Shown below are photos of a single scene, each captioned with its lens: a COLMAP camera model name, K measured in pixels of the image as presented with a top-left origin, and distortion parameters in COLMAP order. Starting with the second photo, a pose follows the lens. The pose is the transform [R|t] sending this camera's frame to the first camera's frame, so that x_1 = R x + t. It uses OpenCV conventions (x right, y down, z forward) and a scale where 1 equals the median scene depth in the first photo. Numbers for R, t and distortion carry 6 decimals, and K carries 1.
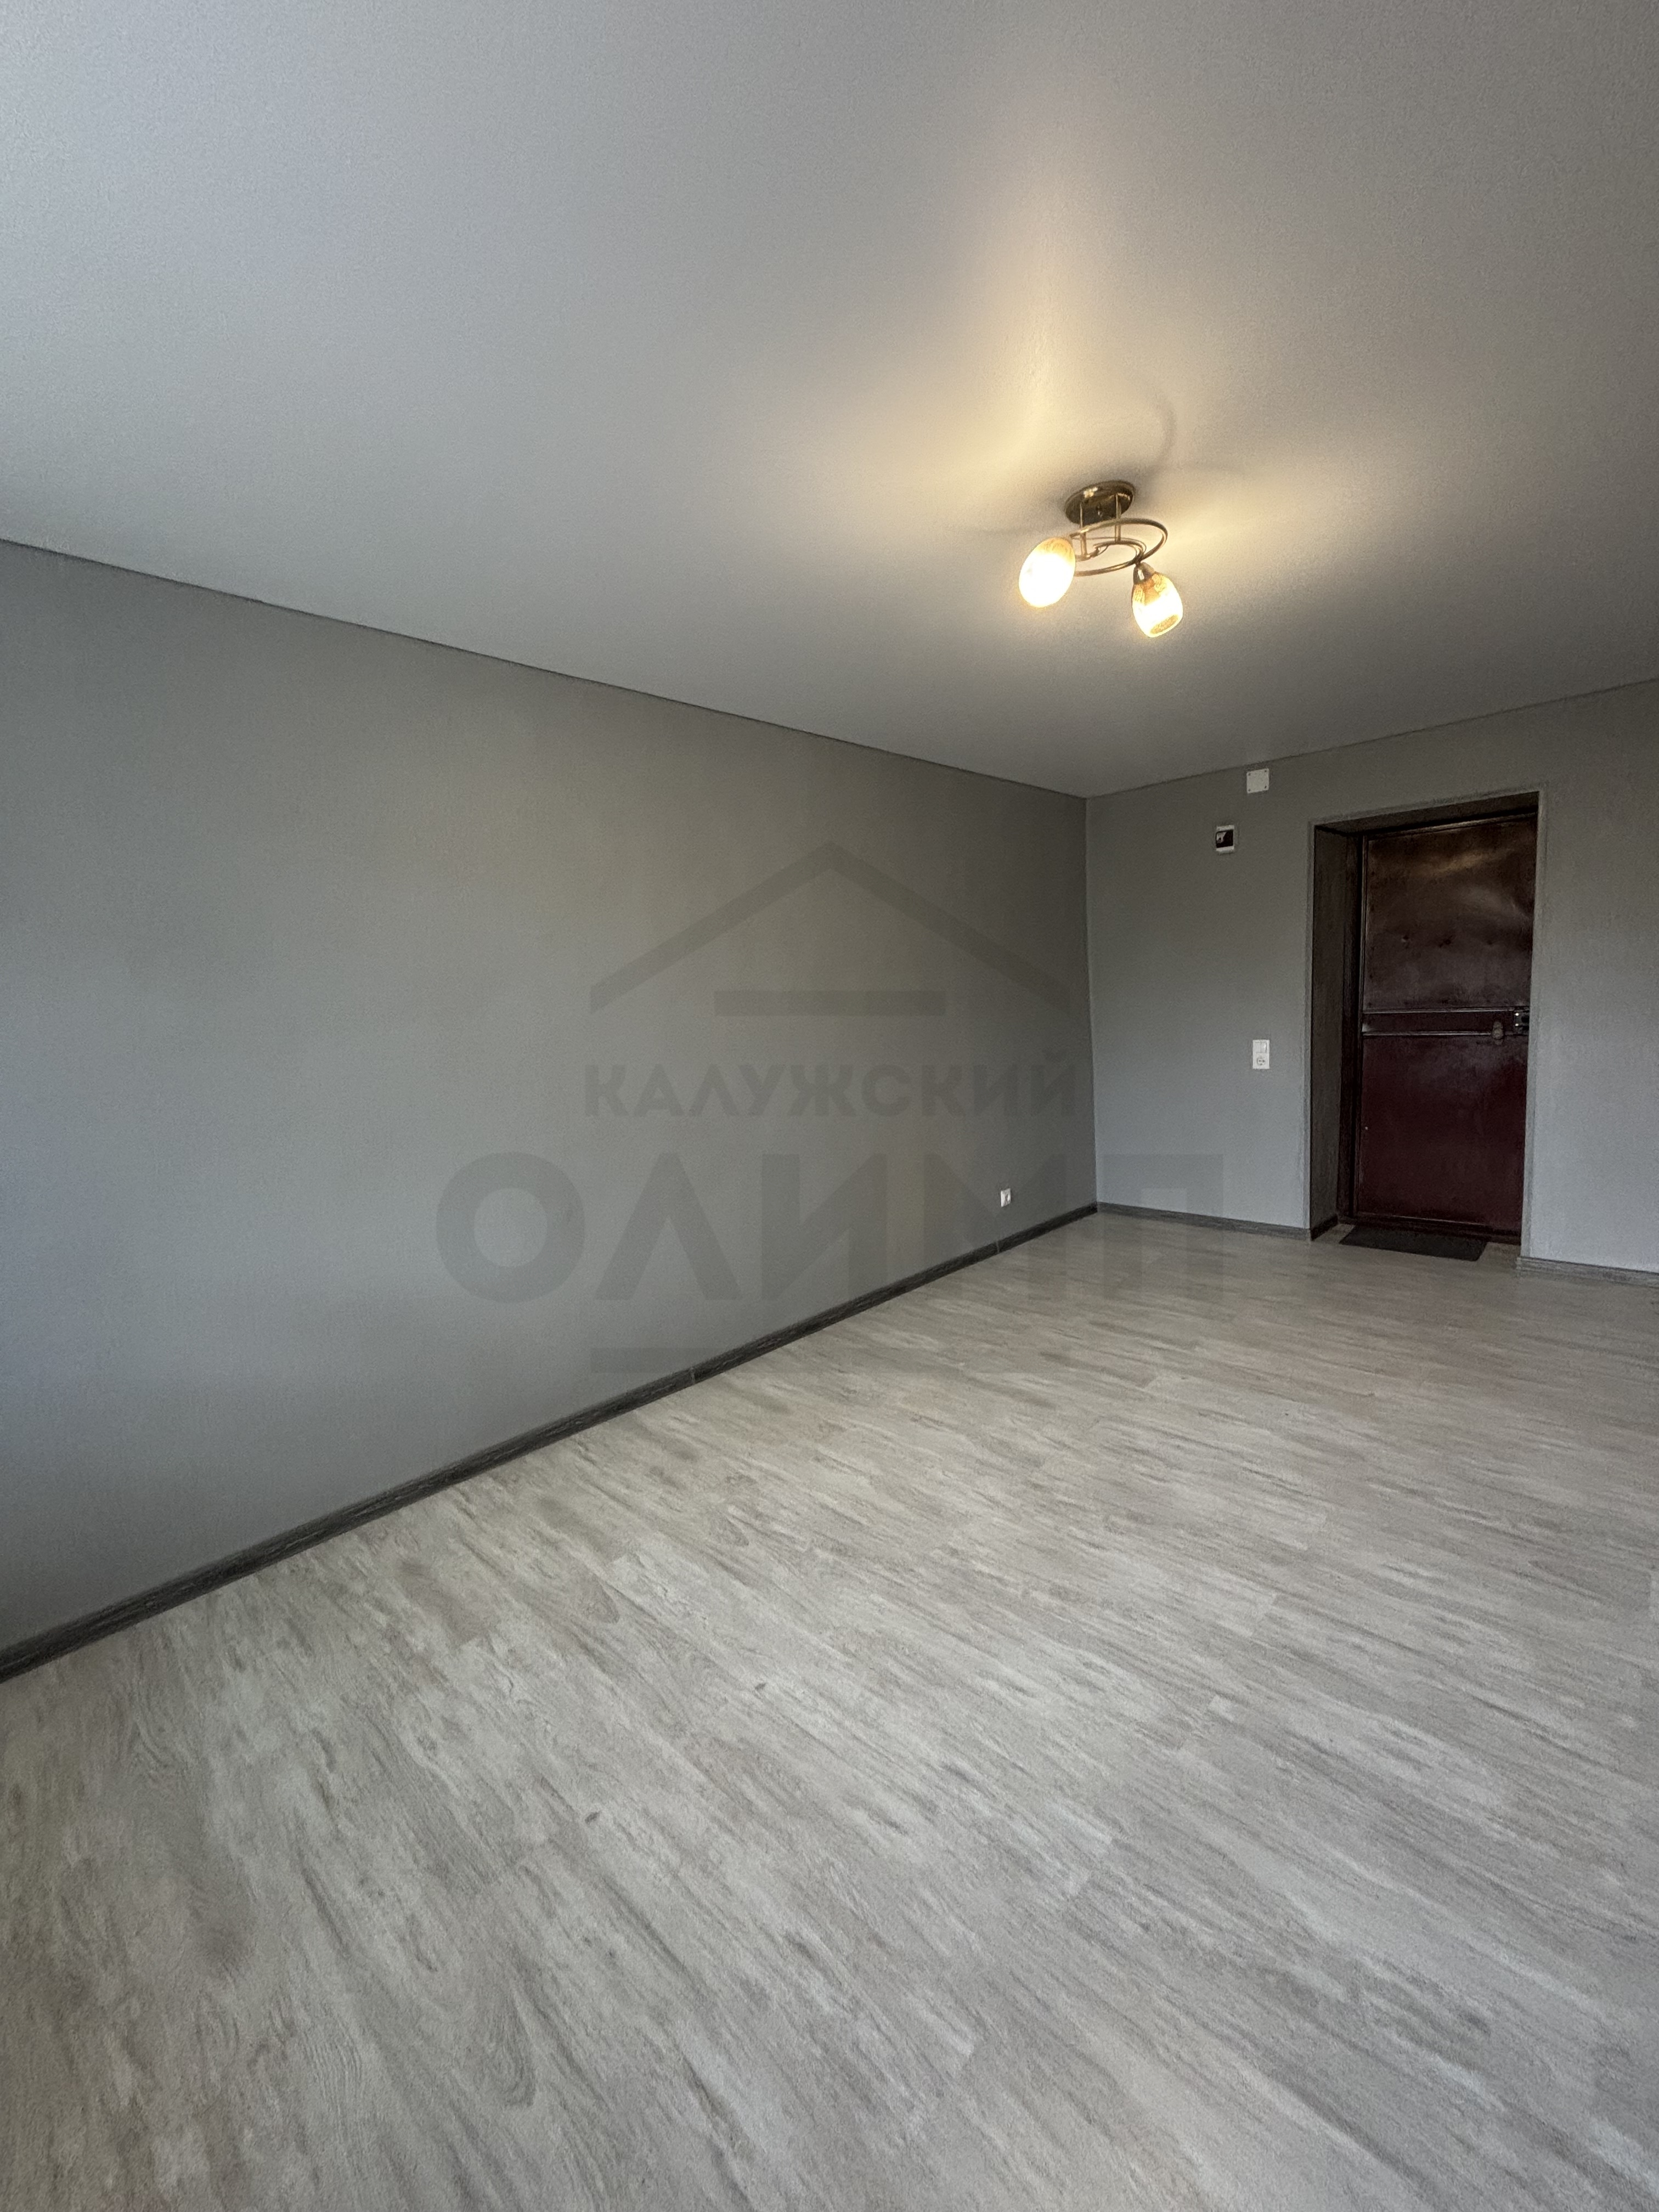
lens RADIAL K [[893.0, 0, 825.2], [0, 893.0, 1108.0], [0, 0, 1]] dist [-0.001207, 0.000485]
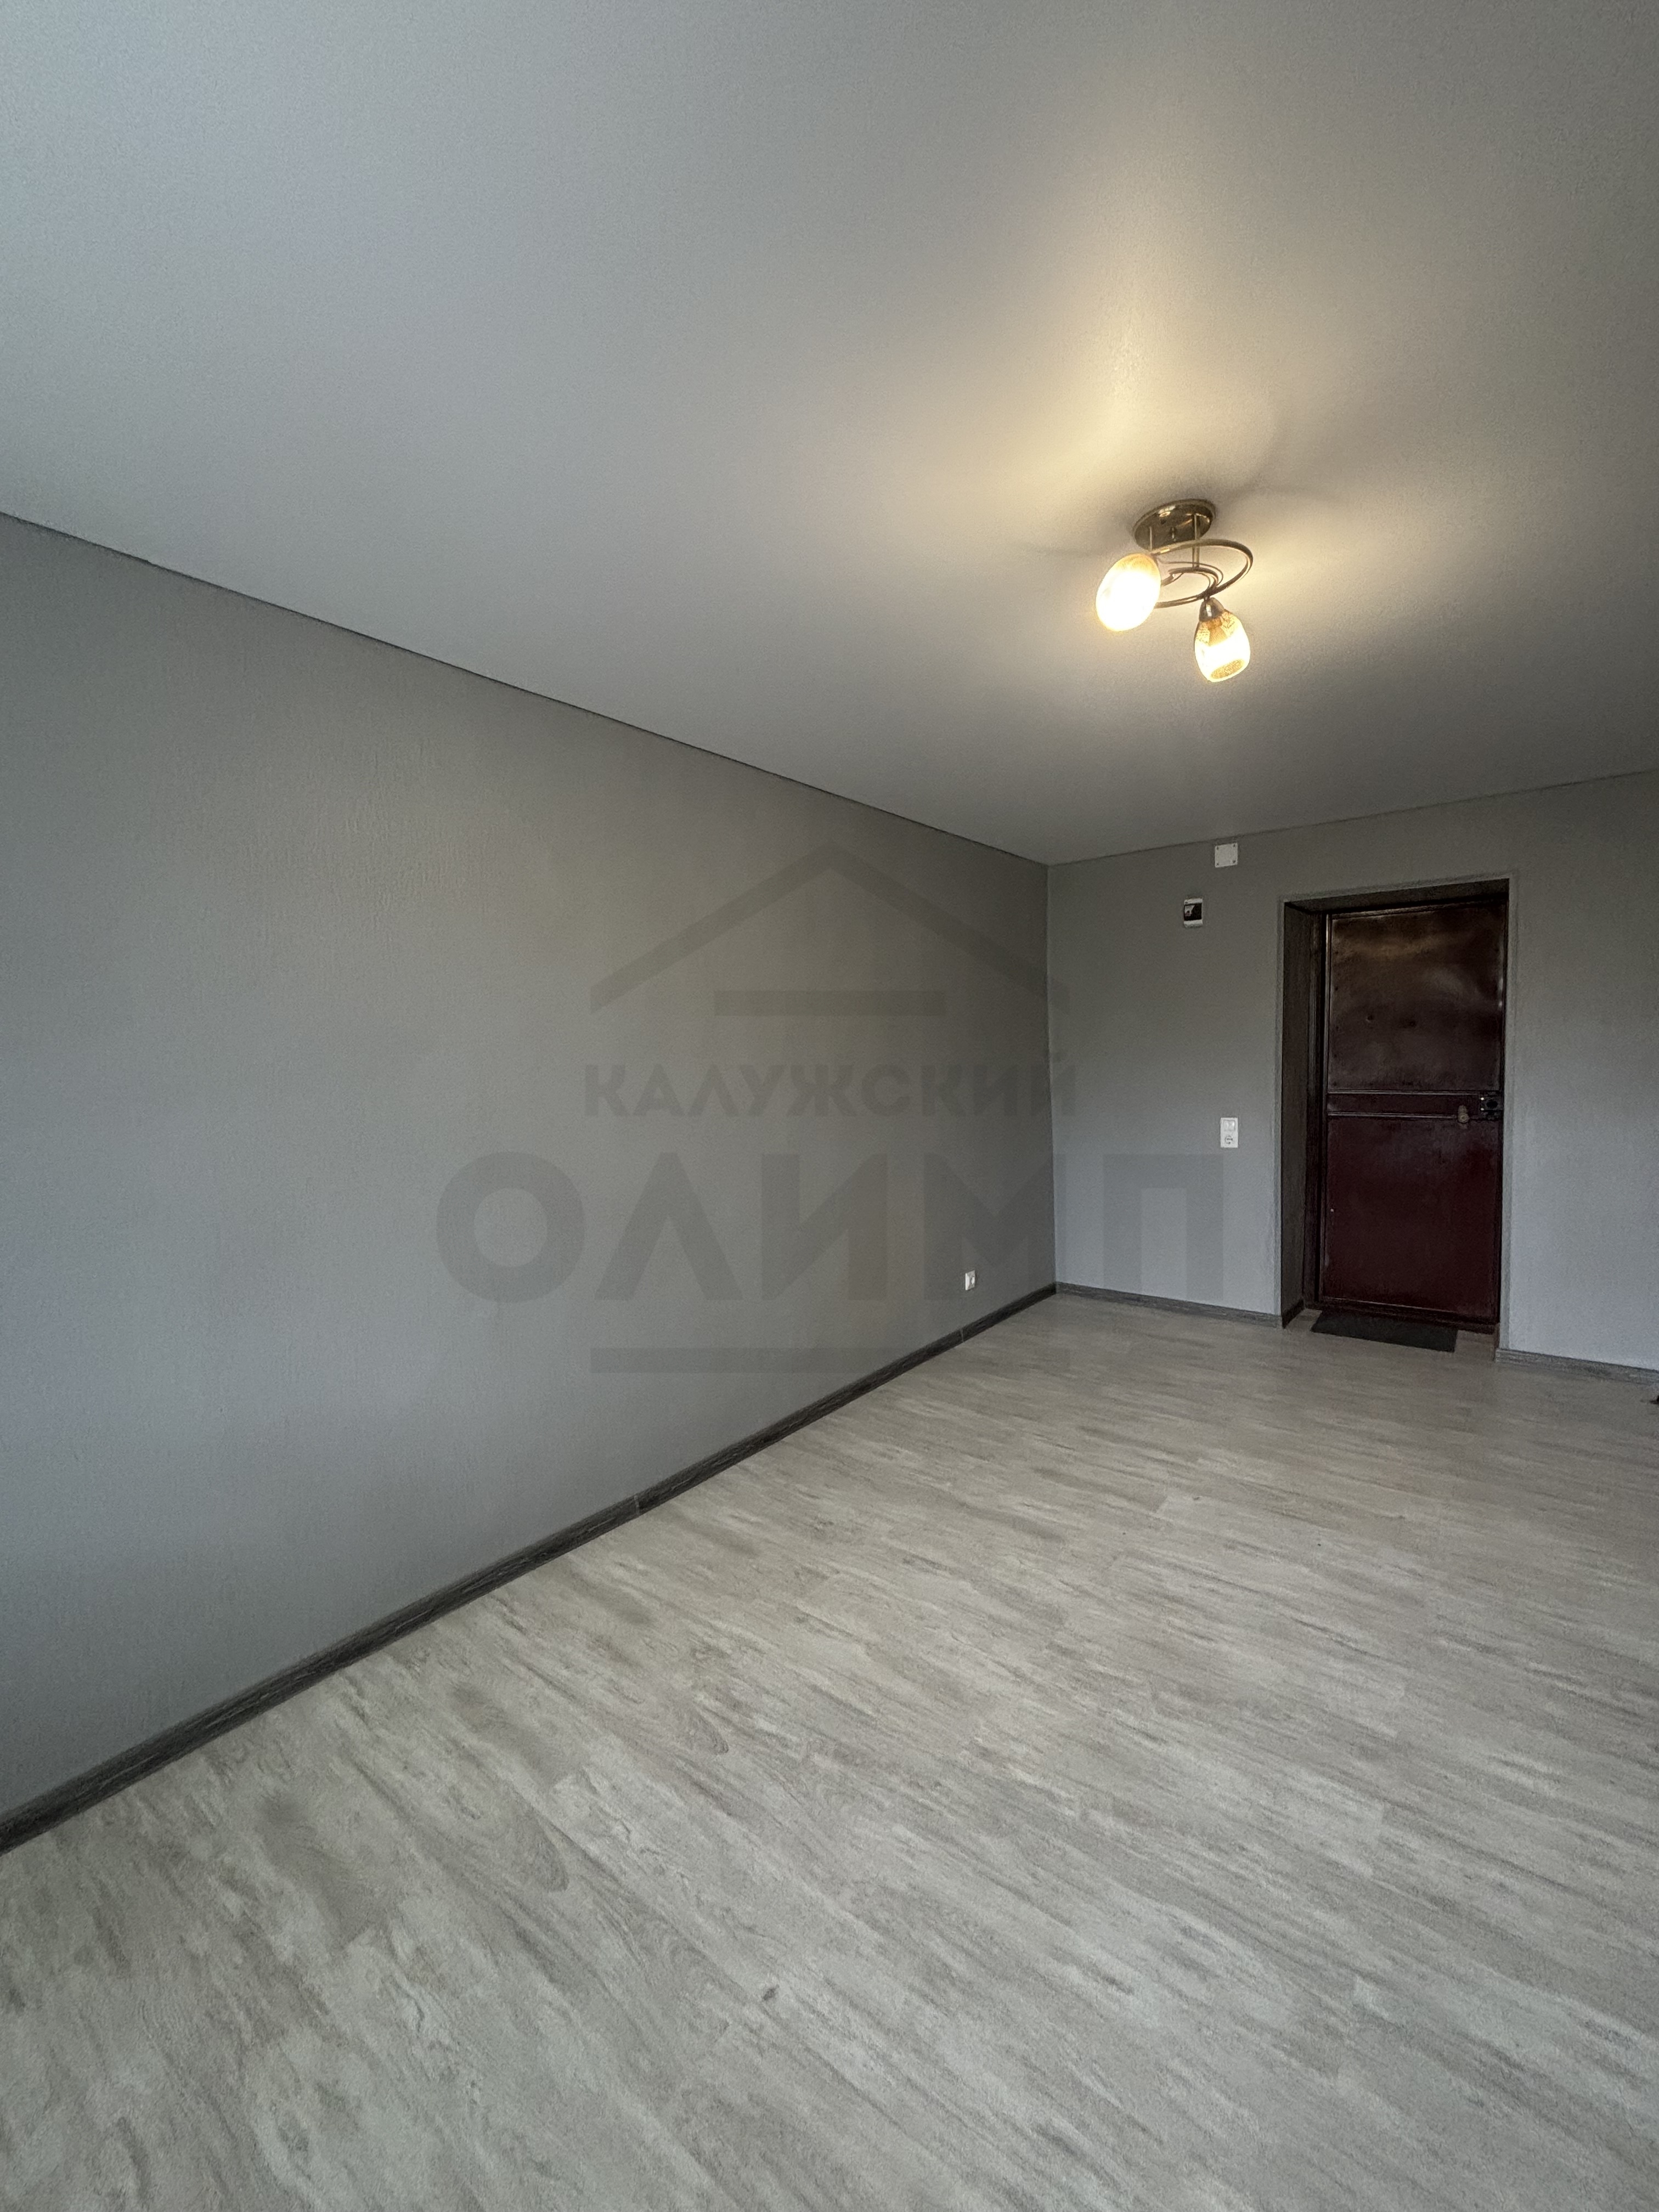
lens RADIAL K [[893.3, 0, 826.6], [0, 893.3, 1110.0], [0, 0, 1]] dist [0.002090, 0.000471]
pose [[0.994522, 0.022466, 0.102087, -0.095233], [-0.016141, 0.997923, -0.062363, -0.035611], [-0.103276, 0.060374, 0.992819, 0.167165]]
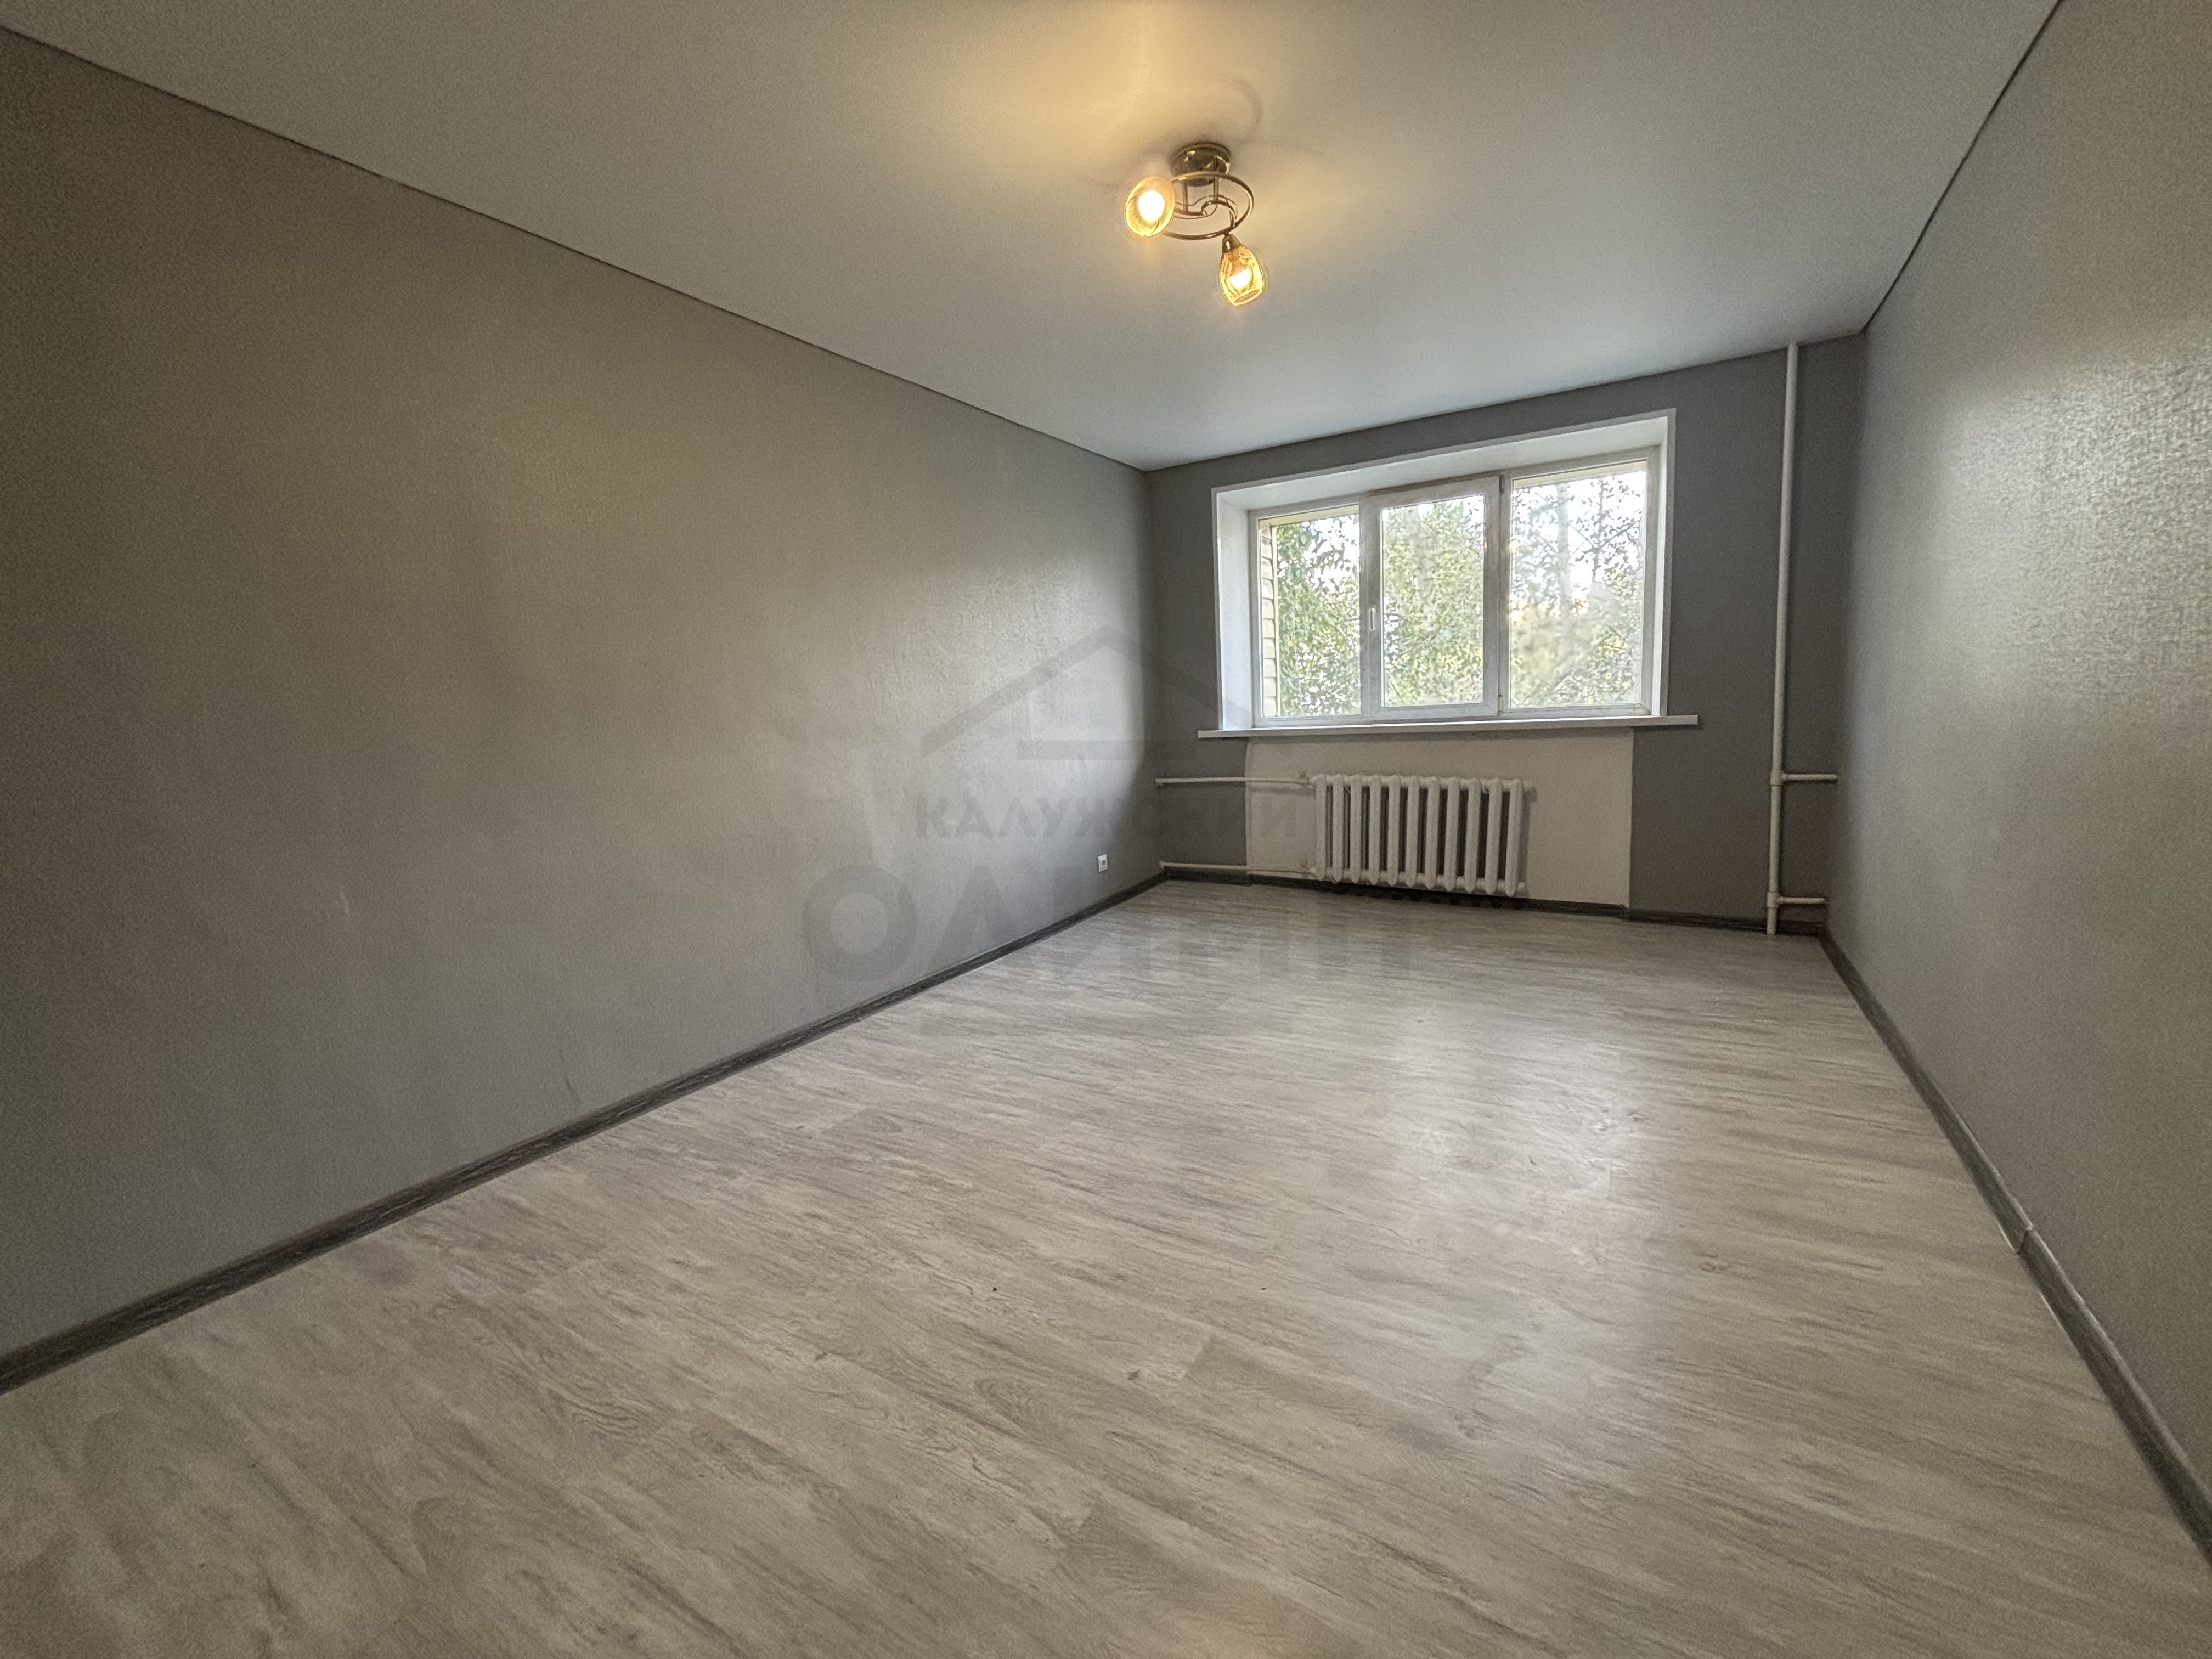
lens RADIAL K [[893.0, 0, 1102.2], [0, 893.0, 829.6], [0, 0, 1]] dist [-0.001207, 0.000485]
pose [[-0.968216, 0.134106, -0.211124, 0.663291], [0.073515, 0.959407, 0.272273, -0.167249], [0.239067, 0.248099, -0.938773, 1.903956]]
